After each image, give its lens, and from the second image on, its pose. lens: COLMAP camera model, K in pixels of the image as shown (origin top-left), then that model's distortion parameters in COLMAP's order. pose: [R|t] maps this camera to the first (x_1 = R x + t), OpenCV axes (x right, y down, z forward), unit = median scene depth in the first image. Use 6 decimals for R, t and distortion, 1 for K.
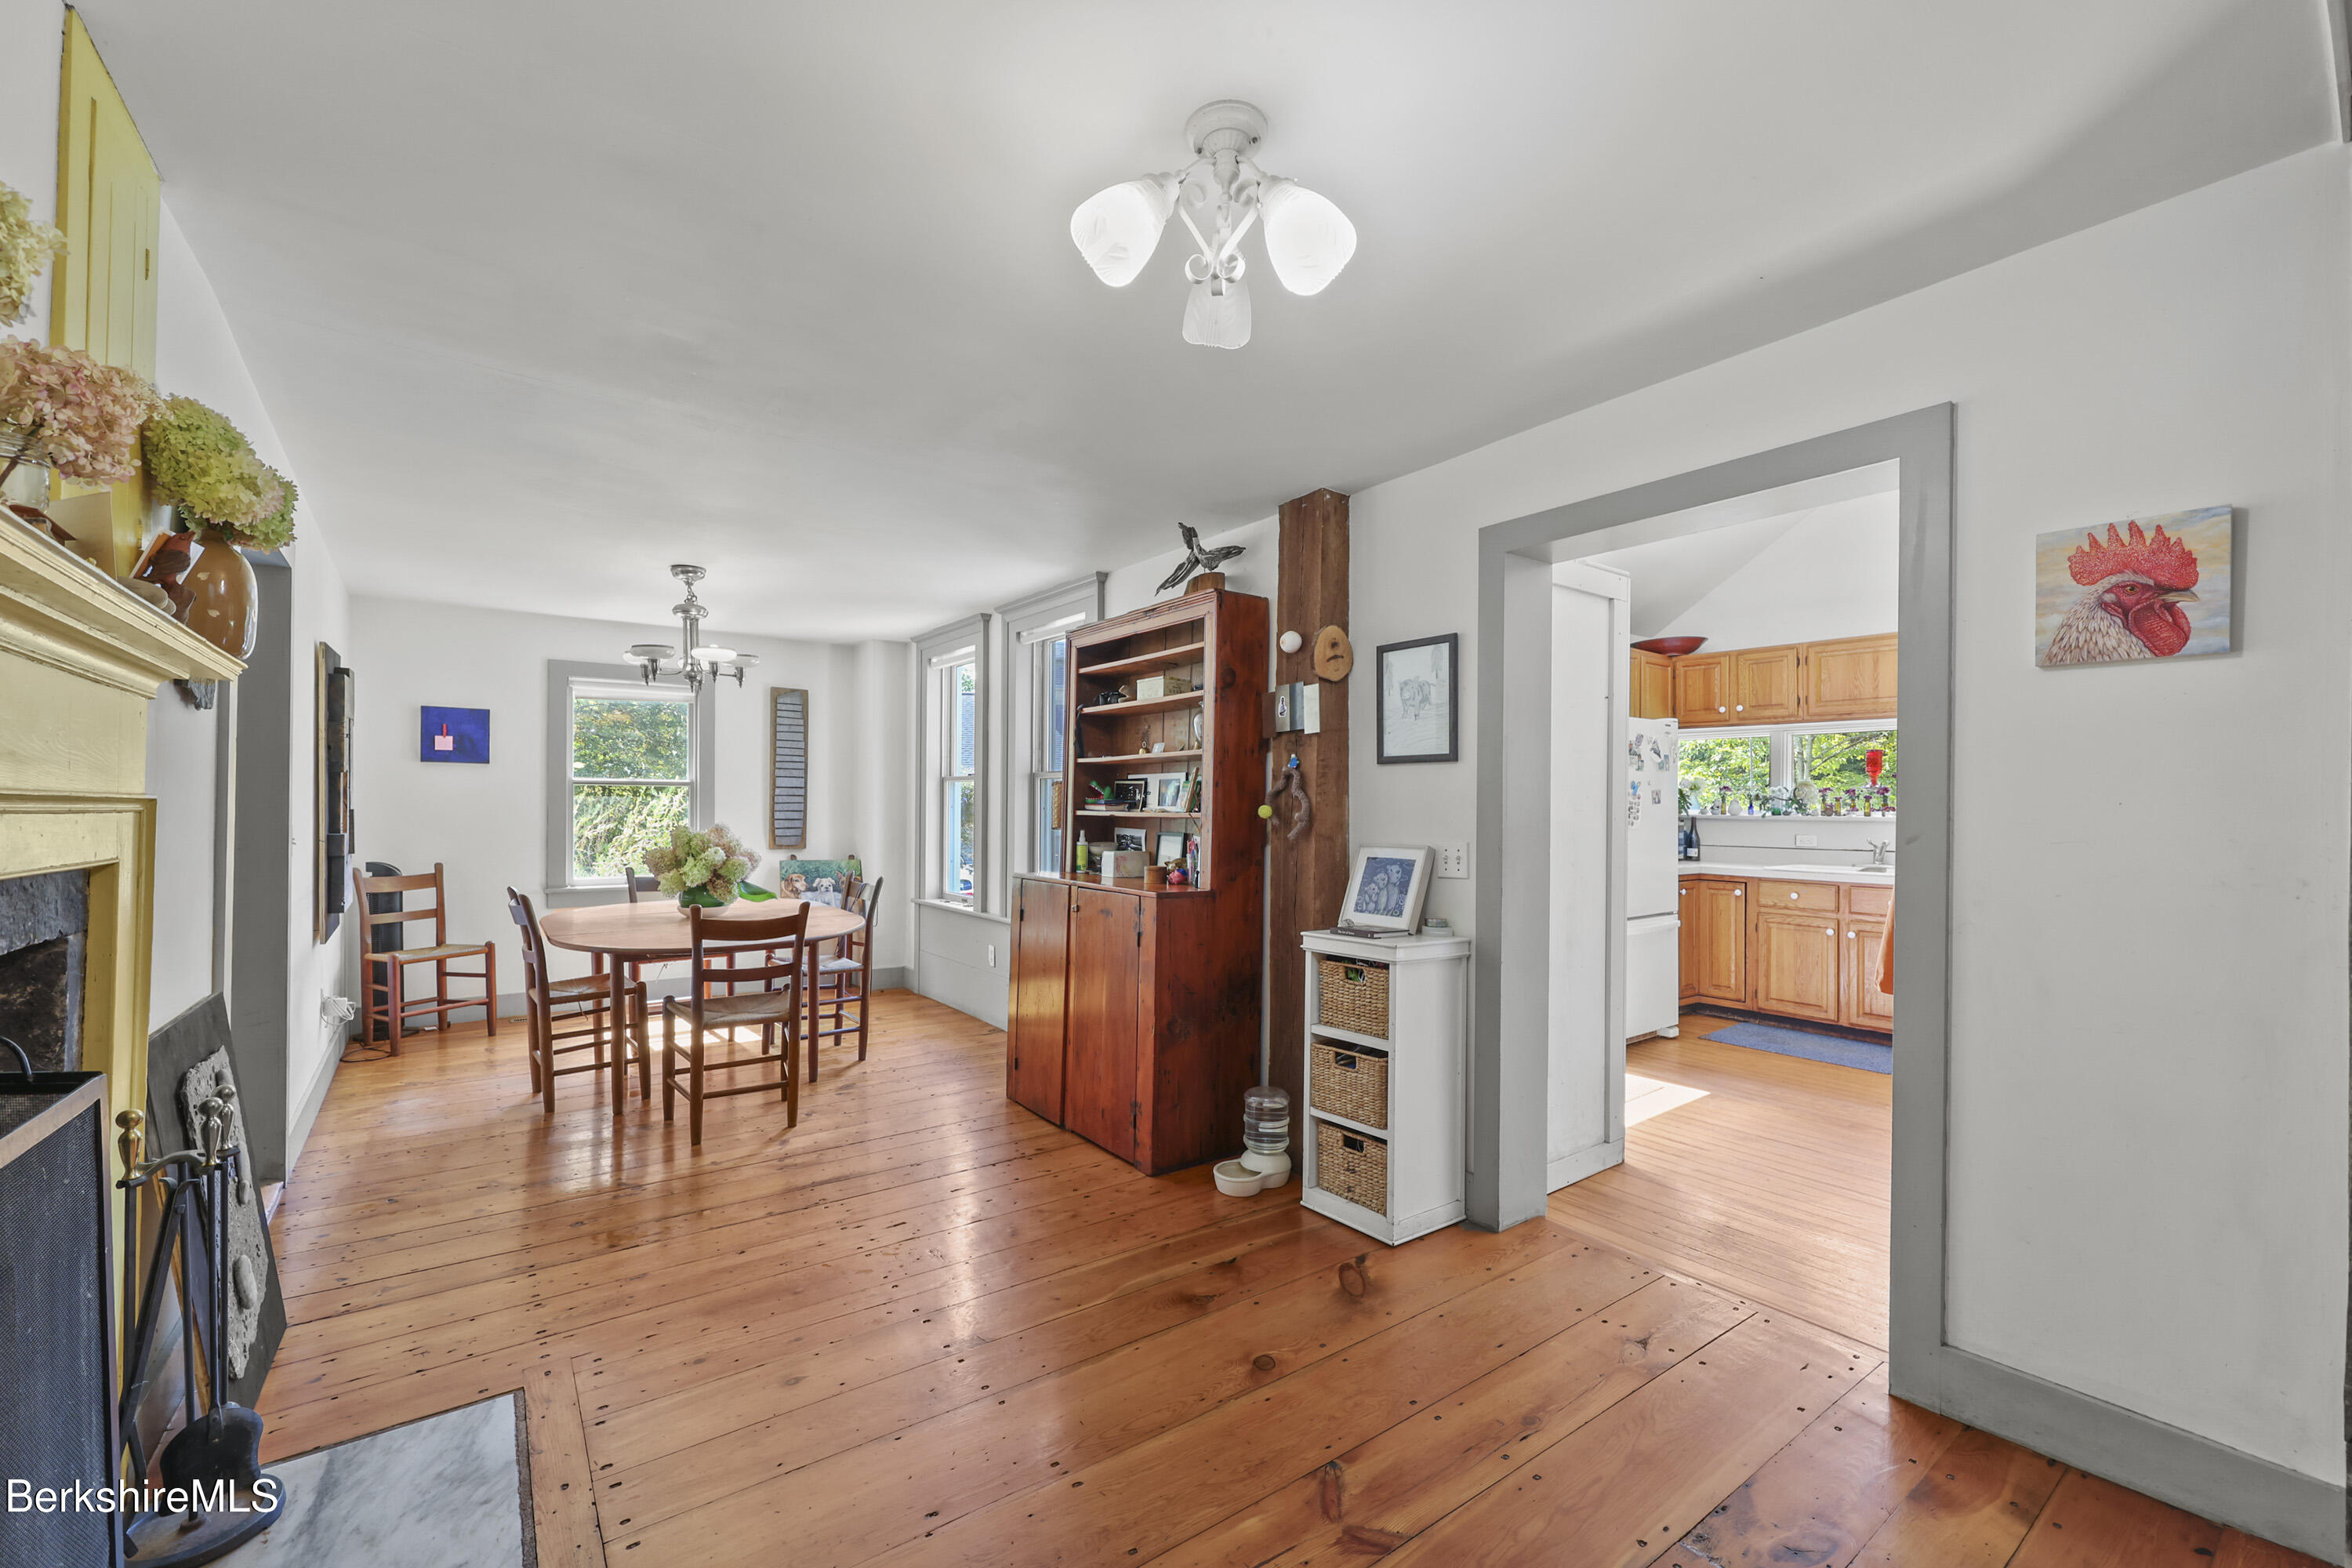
lens RADIAL K [[953.9, 0, 1166.5], [0, 953.9, 802.8], [0, 0, 1]] dist [-0.002635, 0.000823]
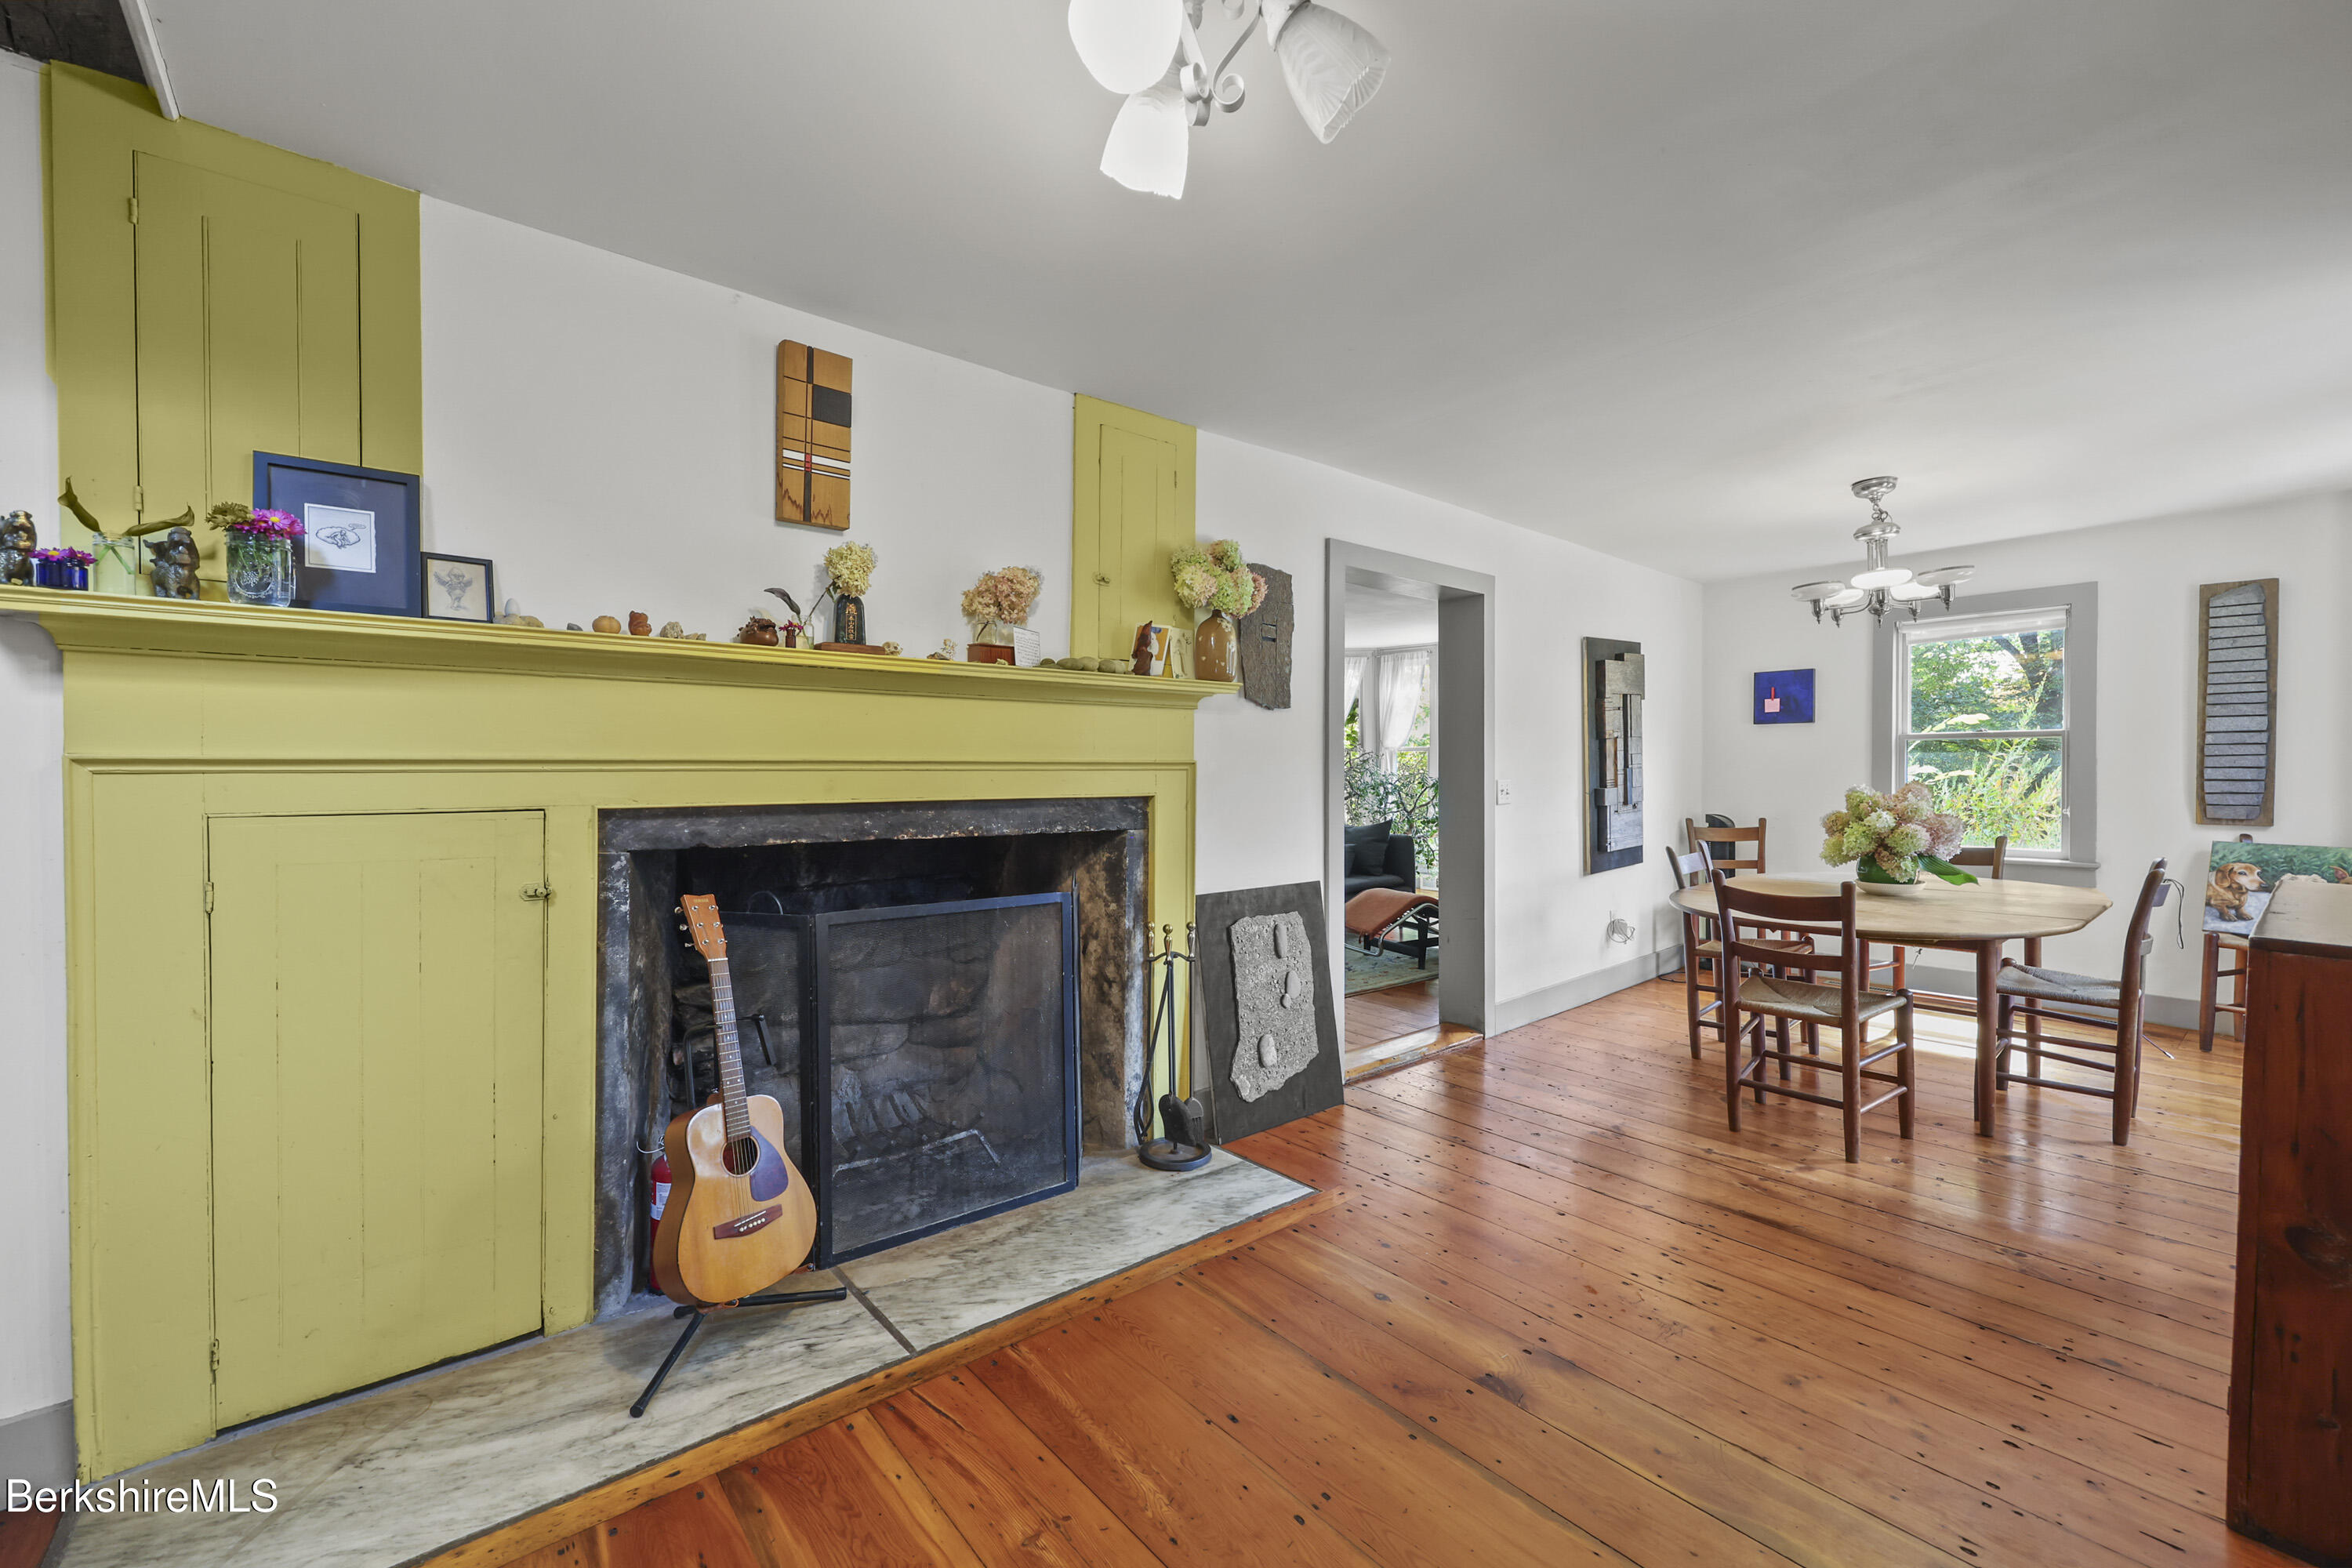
lens RADIAL K [[953.9, 0, 1182.9], [0, 953.9, 779.6], [0, 0, 1]] dist [-0.002635, 0.000823]
pose [[0.068827, 0.005909, -0.997611, 0.283568], [0.010789, 0.999920, 0.006667, 0.006360], [0.997570, -0.011222, 0.068758, 0.304617]]
